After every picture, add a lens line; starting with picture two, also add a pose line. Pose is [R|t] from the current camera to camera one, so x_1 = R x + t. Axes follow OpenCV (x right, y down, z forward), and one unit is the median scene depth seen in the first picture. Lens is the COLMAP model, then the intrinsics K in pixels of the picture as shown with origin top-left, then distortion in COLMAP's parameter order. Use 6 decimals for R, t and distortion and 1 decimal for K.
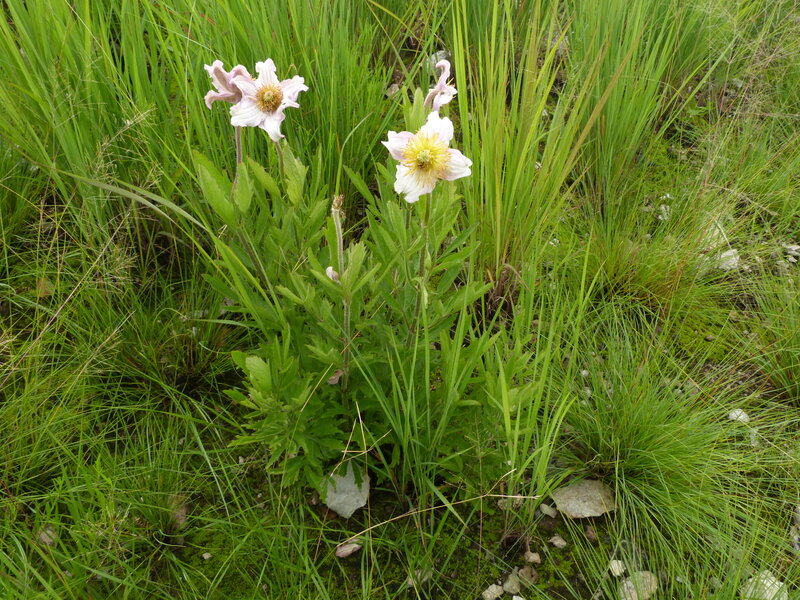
lens RADIAL K [[589.8, 0, 402.1], [0, 589.8, 300.0], [0, 0, 1]] dist [-0.004140, -0.000423]
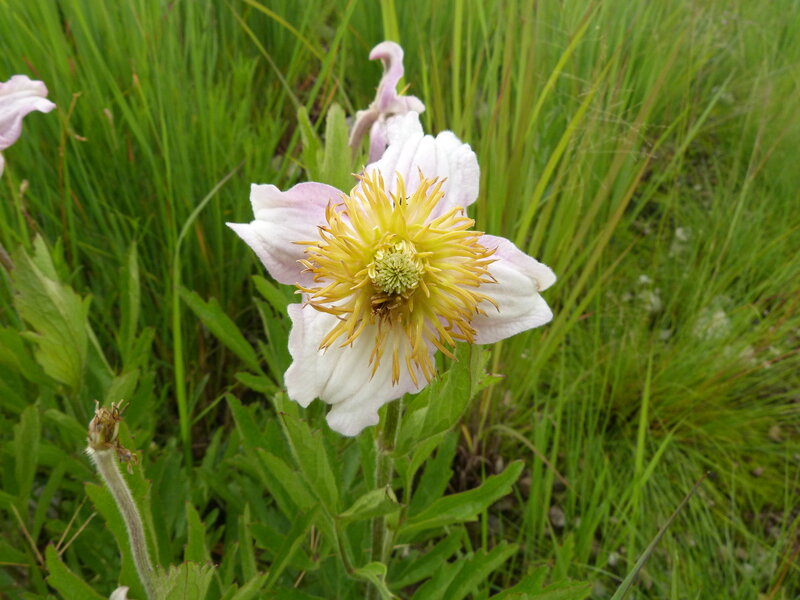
lens RADIAL K [[589.8, 0, 399.7], [0, 589.8, 299.2], [0, 0, 1]] dist [-0.004140, -0.000423]
pose [[0.986787, -0.070557, 0.145850, 0.001949], [0.091247, 0.985878, -0.140424, -0.187958], [-0.133882, 0.151877, 0.979290, 0.727294]]
